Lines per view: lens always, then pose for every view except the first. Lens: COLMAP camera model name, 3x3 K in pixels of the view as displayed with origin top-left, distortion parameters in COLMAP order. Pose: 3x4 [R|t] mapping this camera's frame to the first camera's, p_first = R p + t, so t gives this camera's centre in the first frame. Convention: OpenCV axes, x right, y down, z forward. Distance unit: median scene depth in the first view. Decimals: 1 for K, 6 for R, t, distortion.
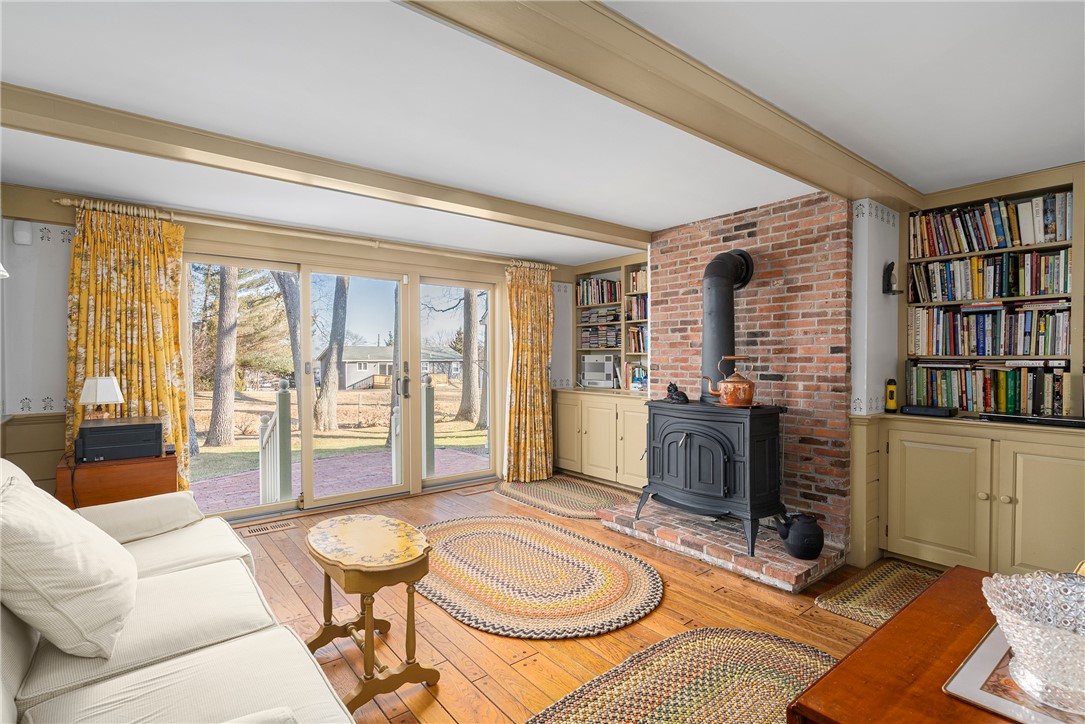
lens RADIAL K [[524.6, 0, 545.6], [0, 524.6, 364.0], [0, 0, 1]] dist [0.004688, 0.000053]
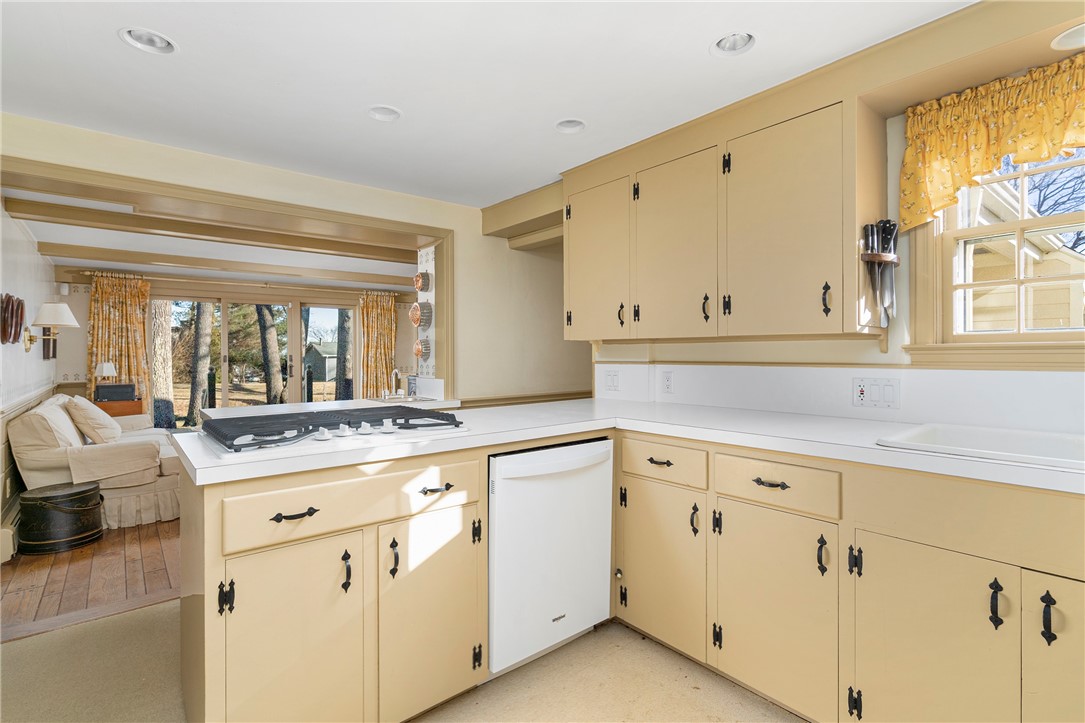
lens RADIAL K [[500.2, 0, 534.7], [0, 500.2, 355.1], [0, 0, 1]] dist [0.000312, -0.000372]
pose [[0.999867, -0.002623, 0.016103, 0.463746], [0.002704, 0.999984, -0.005044, 0.006112], [-0.016090, 0.005086, 0.999858, -0.568436]]
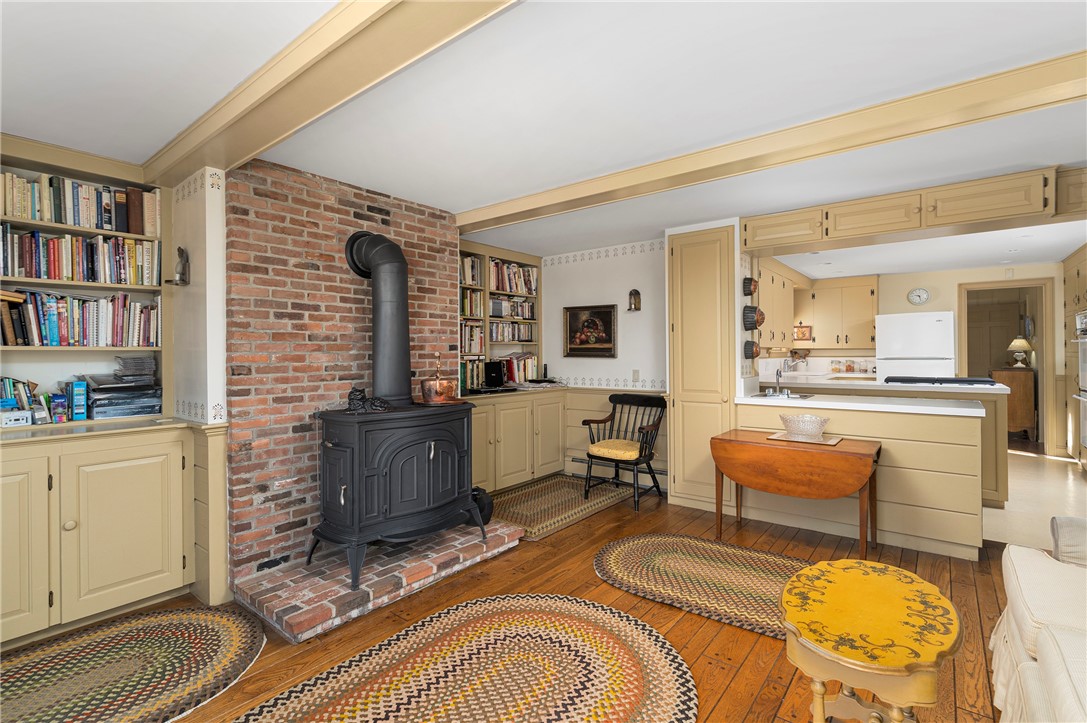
lens RADIAL K [[501.1, 0, 545.4], [0, 501.1, 351.3], [0, 0, 1]] dist [0.000312, -0.000372]
pose [[-0.220164, 0.006391, 0.975442, -0.476887], [0.018496, 0.999826, -0.002376, -0.009178], [-0.975287, 0.017519, -0.220244, 0.820945]]
